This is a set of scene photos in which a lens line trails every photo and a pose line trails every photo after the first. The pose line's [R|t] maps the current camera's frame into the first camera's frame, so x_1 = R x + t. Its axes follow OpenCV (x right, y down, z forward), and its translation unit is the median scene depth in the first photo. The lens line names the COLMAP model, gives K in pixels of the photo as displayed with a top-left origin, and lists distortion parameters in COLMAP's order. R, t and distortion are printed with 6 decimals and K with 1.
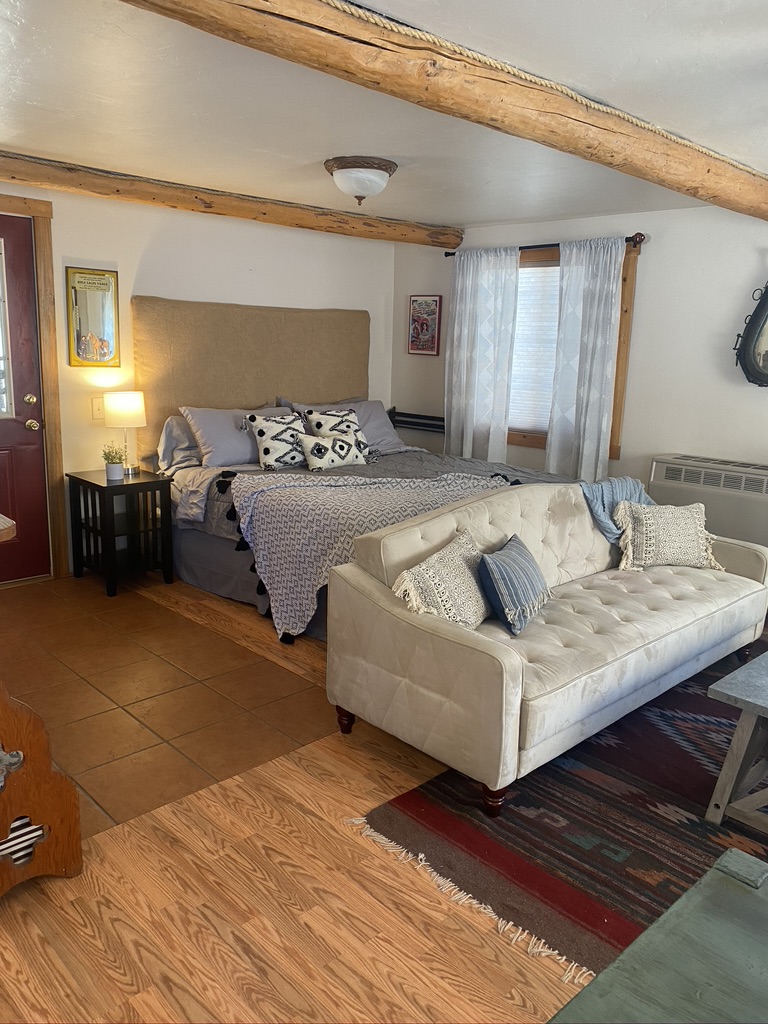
lens RADIAL K [[780.9, 0, 382.1], [0, 780.9, 509.8], [0, 0, 1]] dist [0.002471, -0.012017]
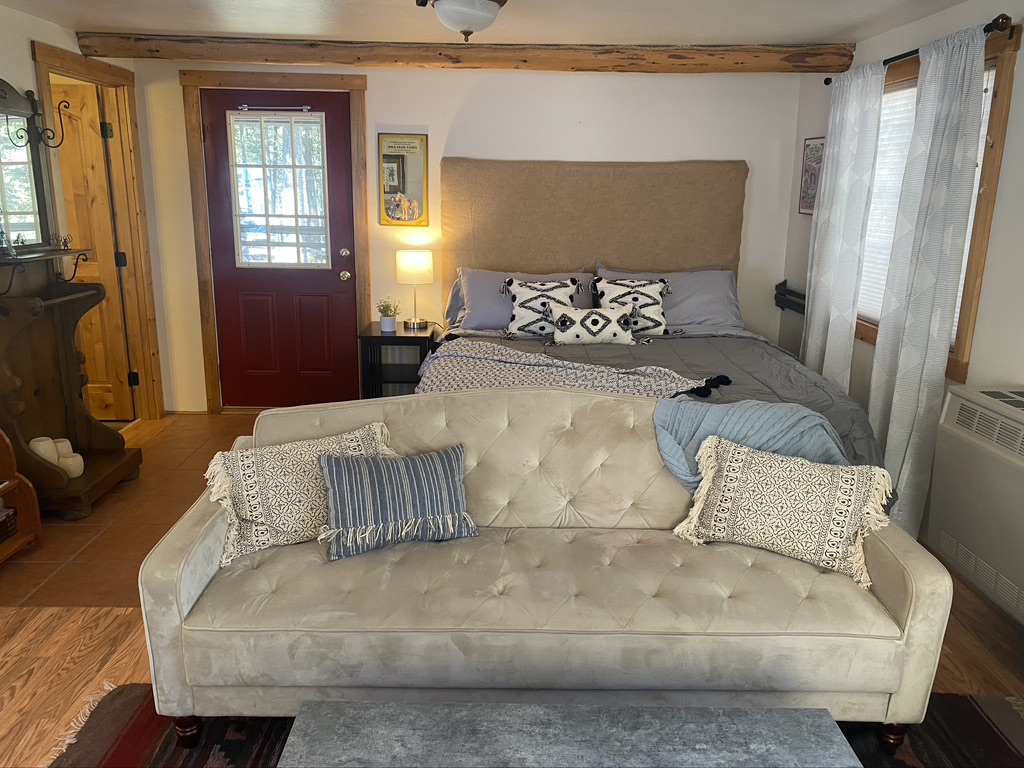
lens RADIAL K [[780.9, 0, 510.8], [0, 780.9, 388.7], [0, 0, 1]] dist [0.002471, -0.012017]
pose [[0.734086, 0.150952, -0.662065, 0.476826], [-0.135834, 0.987916, 0.074636, -0.059974], [0.665332, 0.035141, 0.745720, 0.297289]]
